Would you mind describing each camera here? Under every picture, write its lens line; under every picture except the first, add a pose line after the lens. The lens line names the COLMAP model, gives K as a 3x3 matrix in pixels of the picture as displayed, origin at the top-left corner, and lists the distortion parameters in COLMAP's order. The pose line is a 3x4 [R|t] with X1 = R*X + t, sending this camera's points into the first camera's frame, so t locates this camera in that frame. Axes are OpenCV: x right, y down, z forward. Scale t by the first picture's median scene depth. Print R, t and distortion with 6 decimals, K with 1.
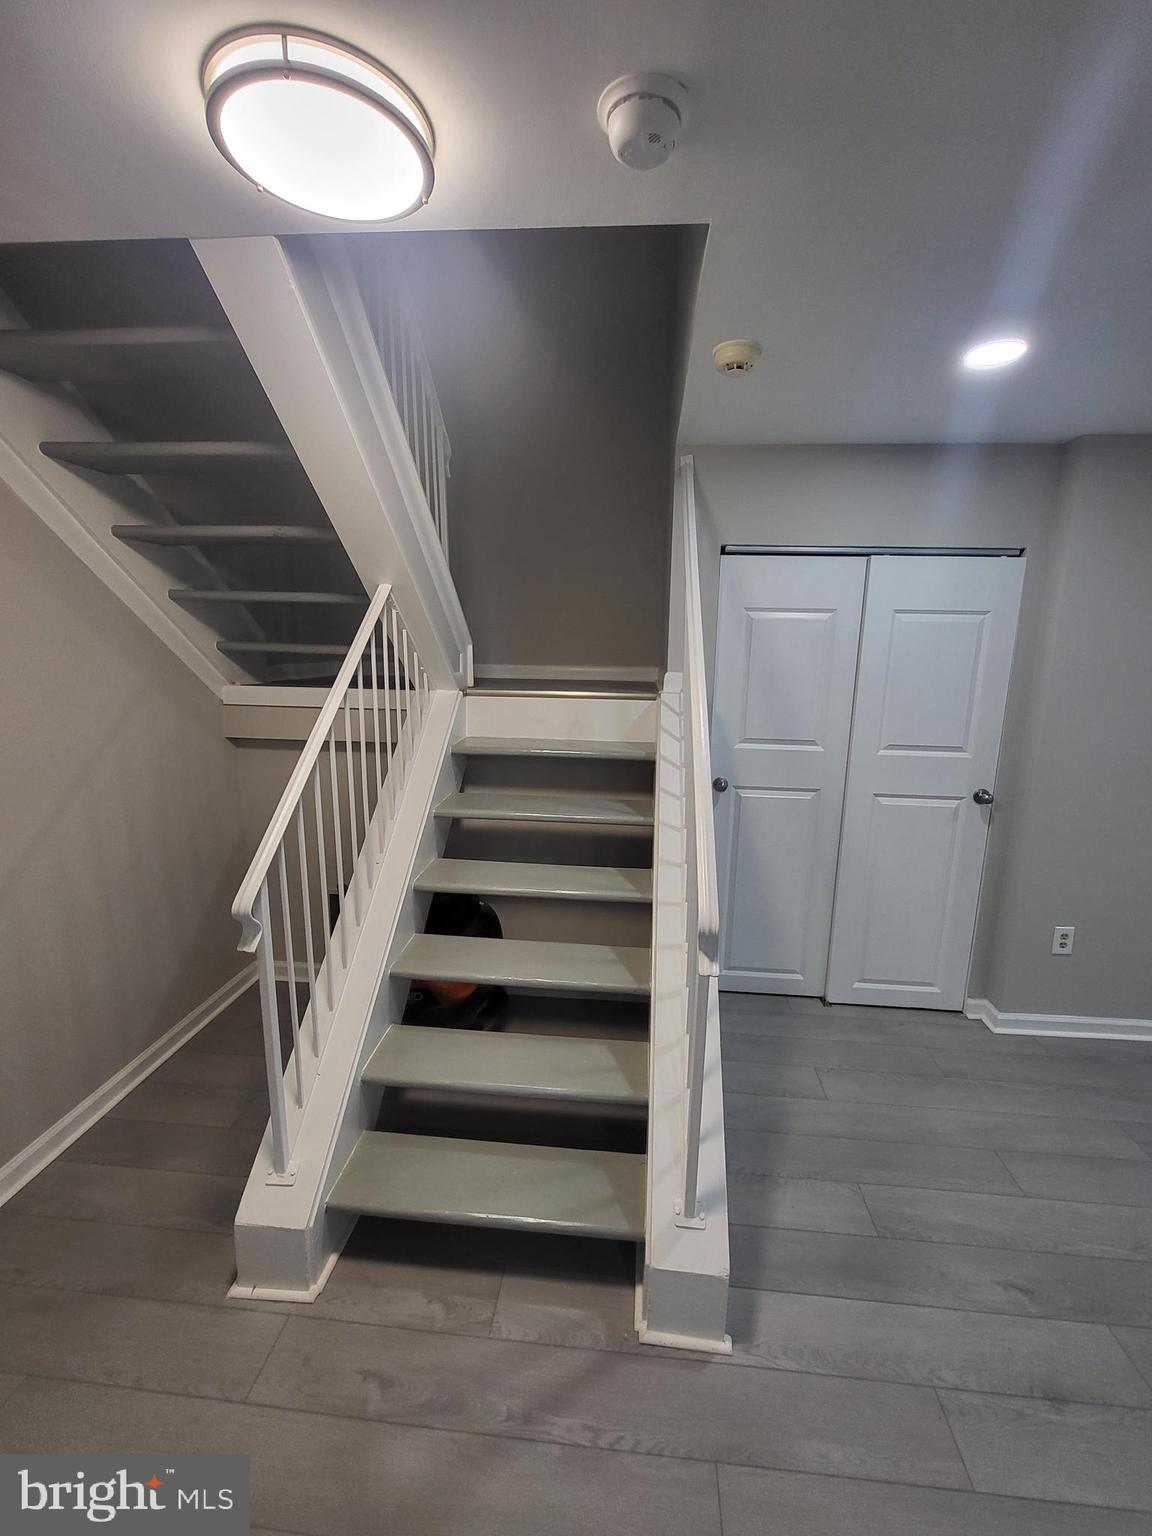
lens RADIAL K [[604.2, 0, 571.6], [0, 604.2, 761.5], [0, 0, 1]] dist [-0.001322, 0.000067]
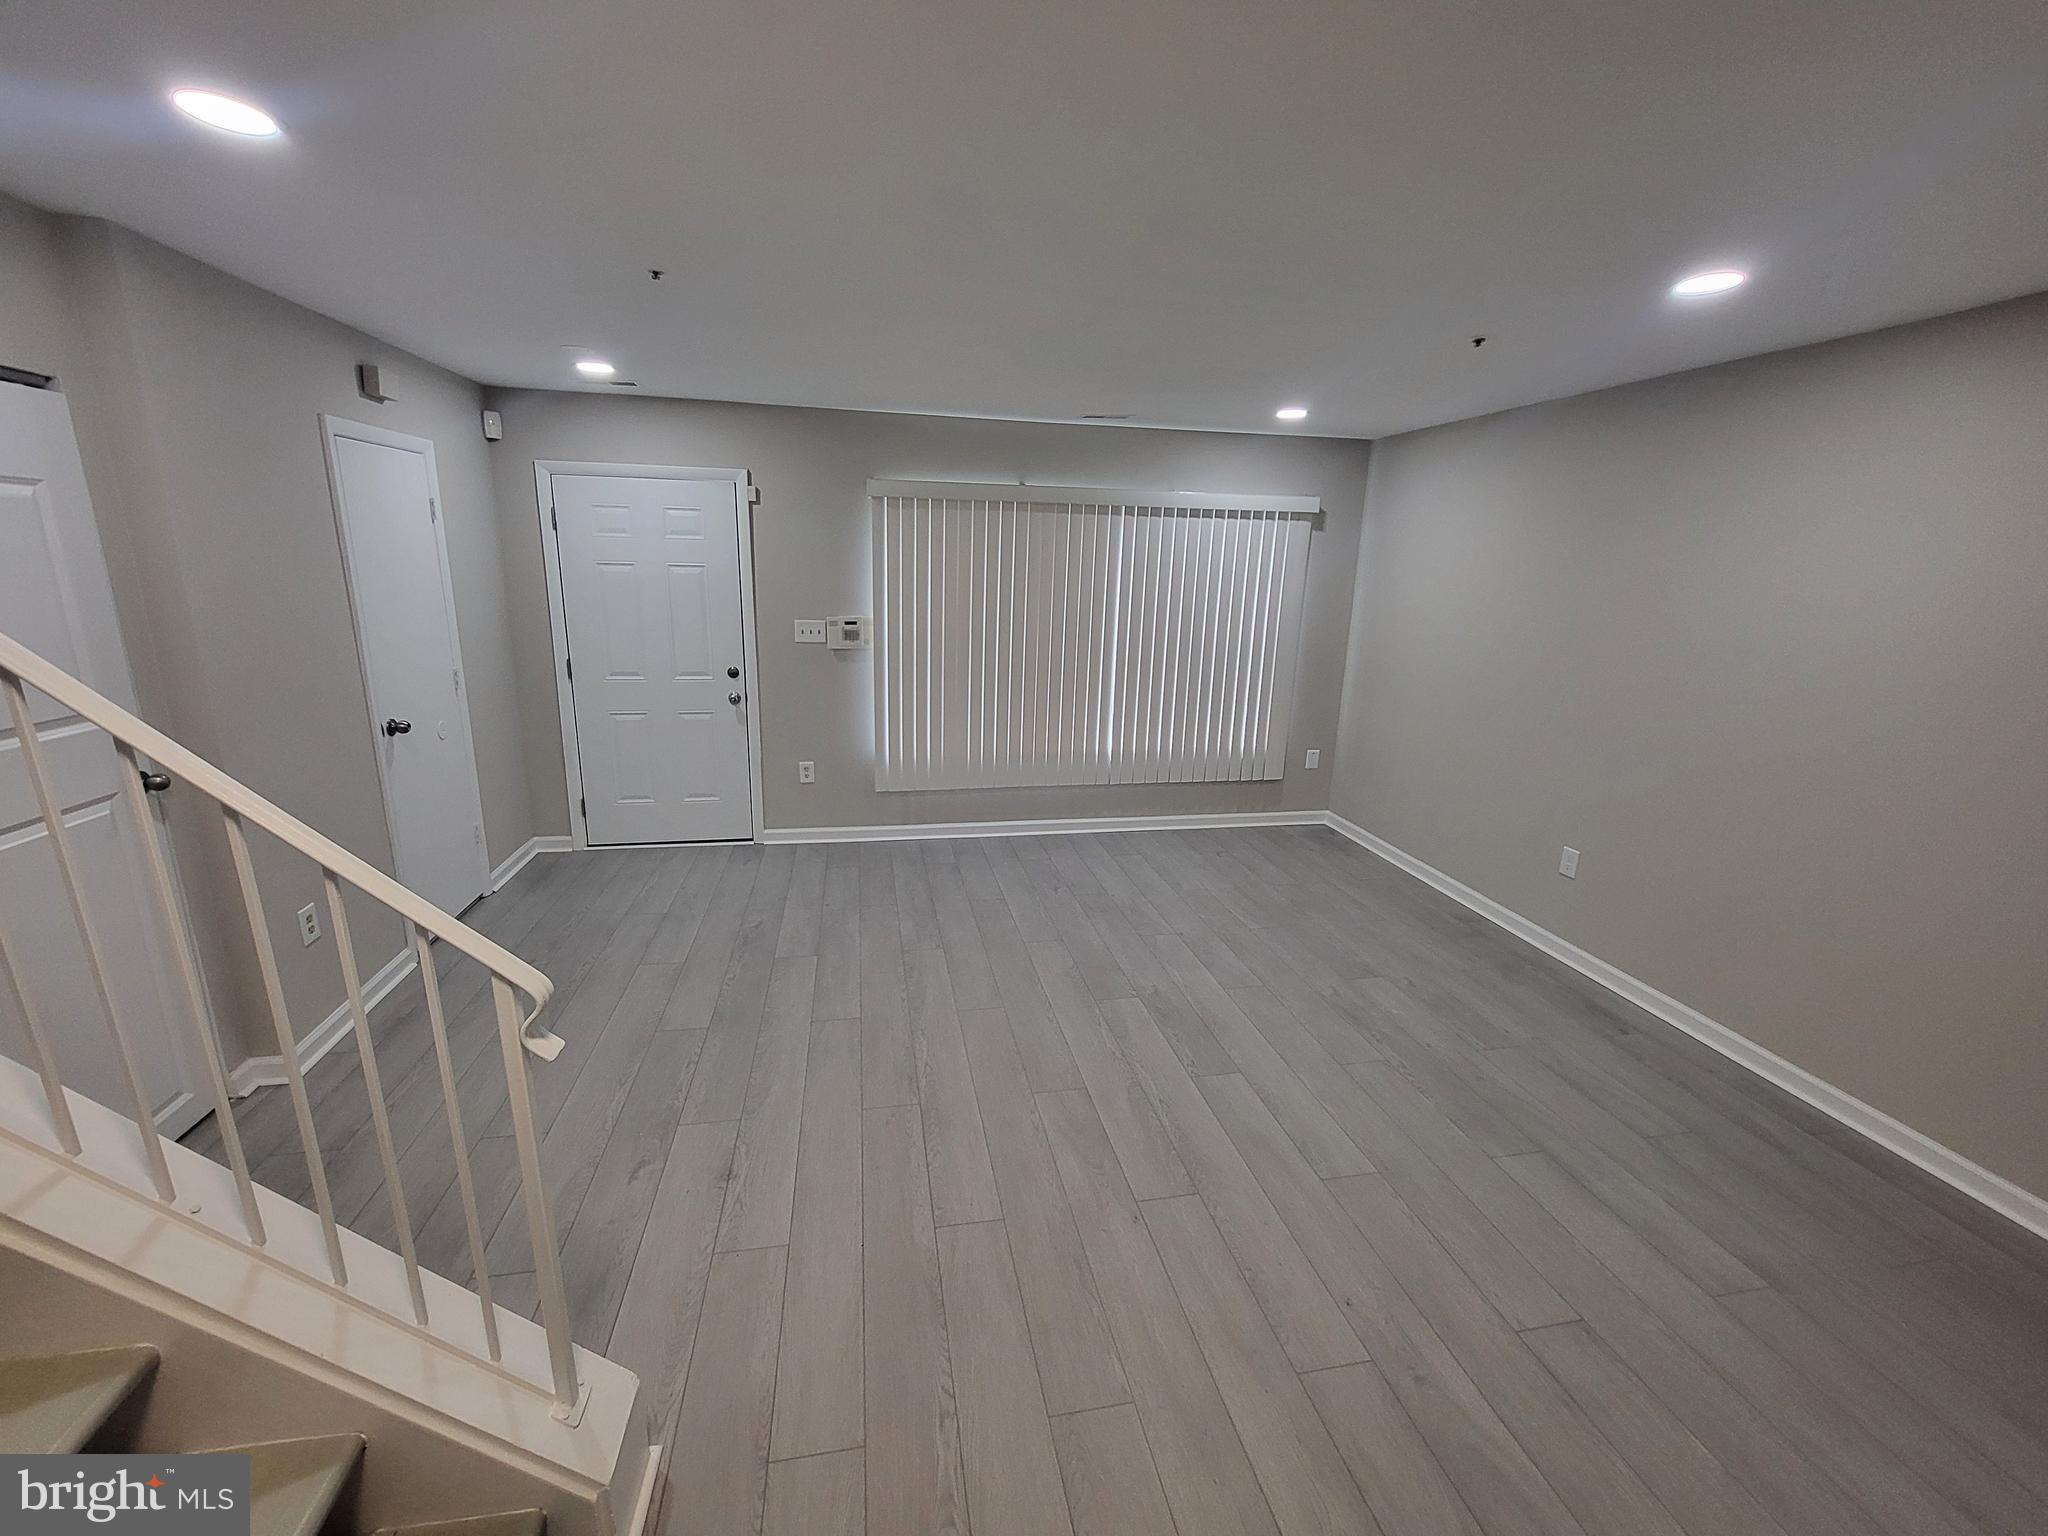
lens RADIAL K [[805.6, 0, 1006.9], [0, 805.6, 766.2], [0, 0, 1]] dist [-0.001322, 0.000067]
pose [[-0.265856, -0.264060, 0.927142, -0.549976], [0.151954, 0.938251, 0.310797, -0.133564], [-0.951961, 0.223510, -0.209315, 0.506287]]
